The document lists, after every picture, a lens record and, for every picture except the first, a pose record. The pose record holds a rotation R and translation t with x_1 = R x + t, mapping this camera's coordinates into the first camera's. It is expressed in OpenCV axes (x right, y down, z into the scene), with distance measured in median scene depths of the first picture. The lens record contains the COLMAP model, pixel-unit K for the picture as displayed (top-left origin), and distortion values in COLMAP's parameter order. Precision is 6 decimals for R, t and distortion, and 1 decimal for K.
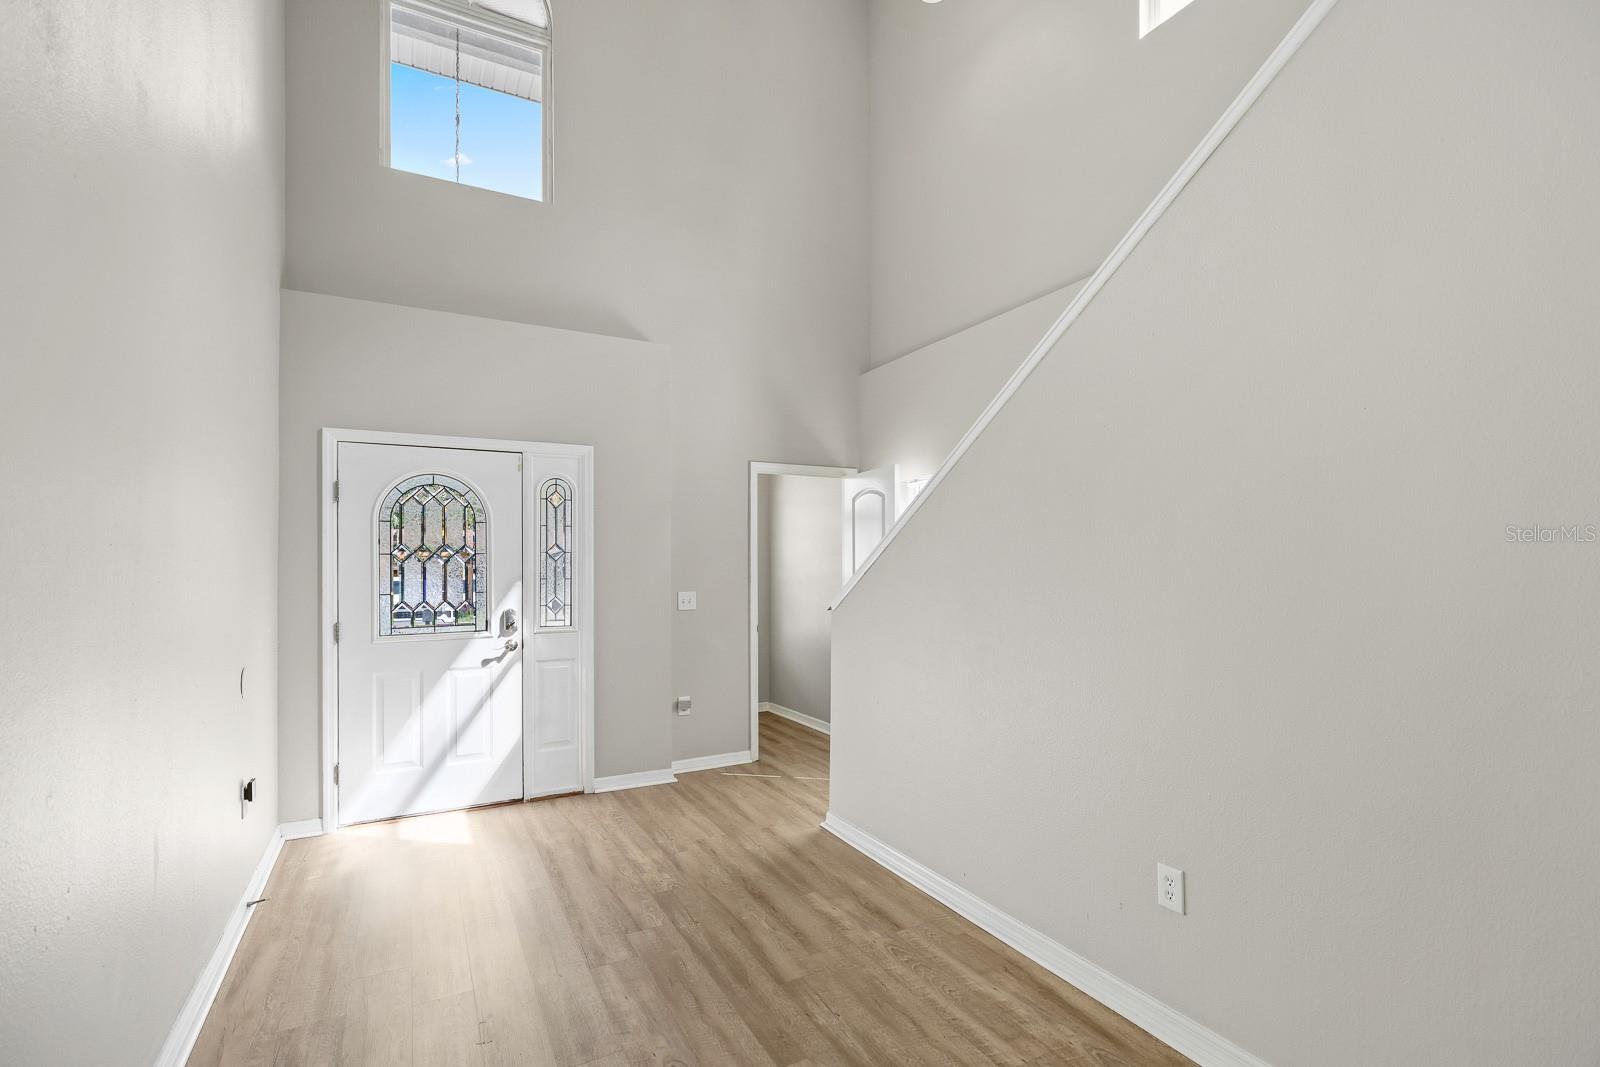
lens RADIAL K [[732.1, 0, 806.3], [0, 732.1, 555.4], [0, 0, 1]] dist [0.003650, -0.000473]
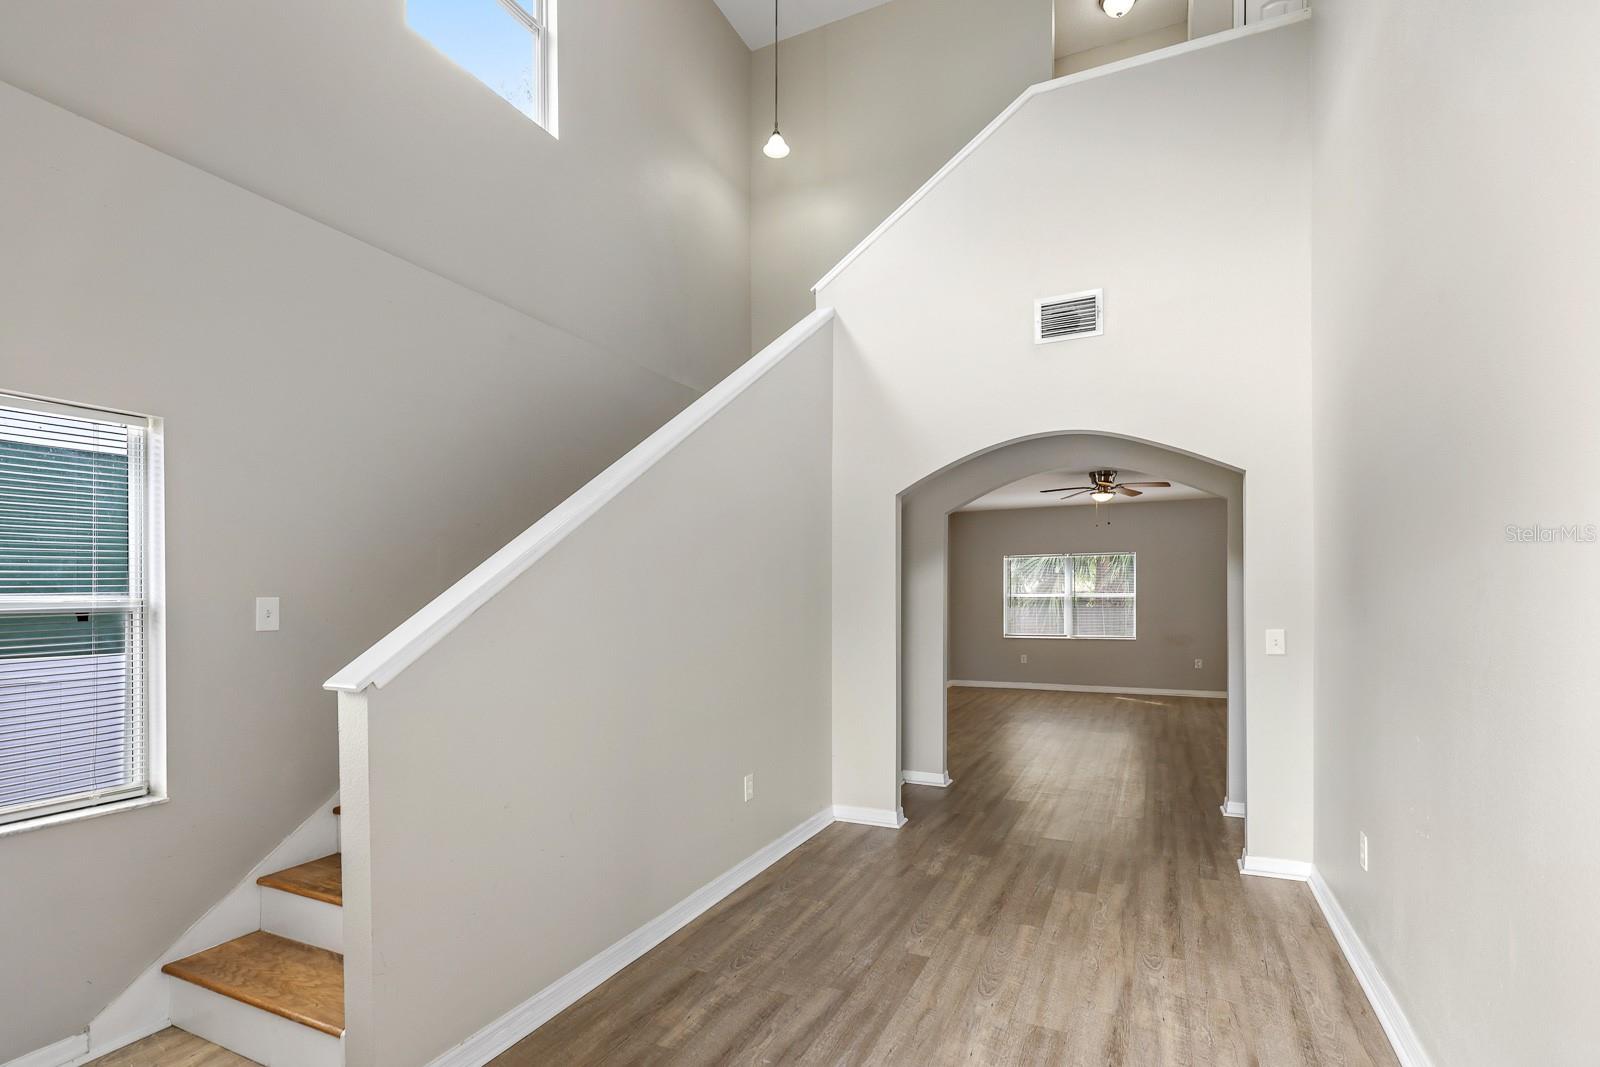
lens RADIAL K [[732.1, 0, 806.3], [0, 732.1, 555.4], [0, 0, 1]] dist [0.003650, -0.000473]
pose [[-0.587559, 0.055590, 0.807270, -0.901154], [-0.005048, 0.997366, -0.072355, 0.028026], [-0.809166, -0.046588, -0.585731, 1.718743]]
